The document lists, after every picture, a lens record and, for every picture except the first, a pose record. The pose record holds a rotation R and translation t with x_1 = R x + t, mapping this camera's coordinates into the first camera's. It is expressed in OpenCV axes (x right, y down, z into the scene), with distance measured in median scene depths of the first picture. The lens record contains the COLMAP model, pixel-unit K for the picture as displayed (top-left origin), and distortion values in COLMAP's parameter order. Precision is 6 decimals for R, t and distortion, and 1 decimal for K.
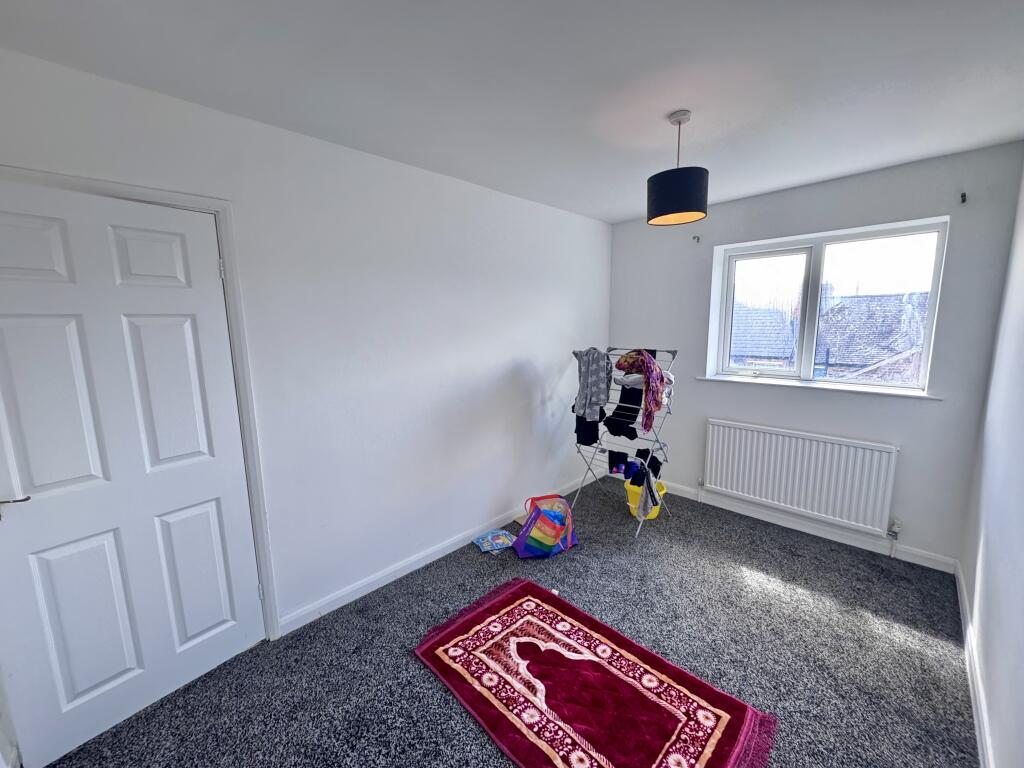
lens RADIAL K [[404.9, 0, 507.8], [0, 404.9, 381.9], [0, 0, 1]] dist [-0.000657, 0.000028]
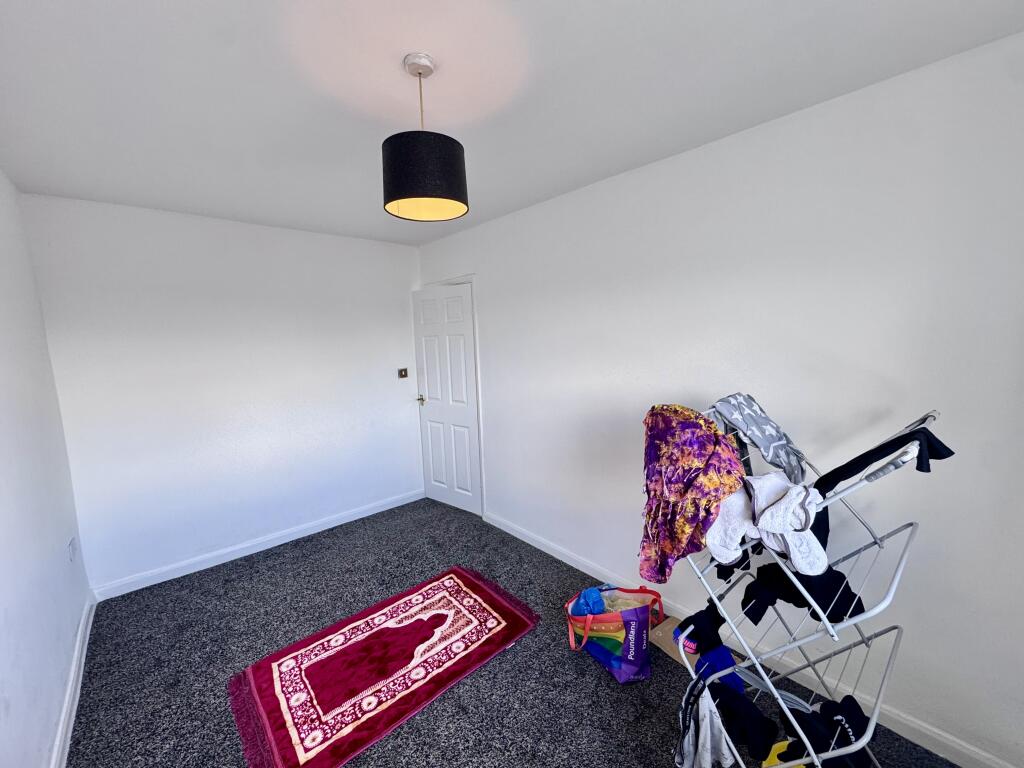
lens RADIAL K [[407.9, 0, 511.5], [0, 407.9, 382.6], [0, 0, 1]] dist [-0.000686, 0.000045]
pose [[-0.052016, 0.133792, -0.989643, 1.156921], [-0.105958, 0.984652, 0.138687, -0.212409], [0.993009, 0.112075, -0.037041, 1.218918]]
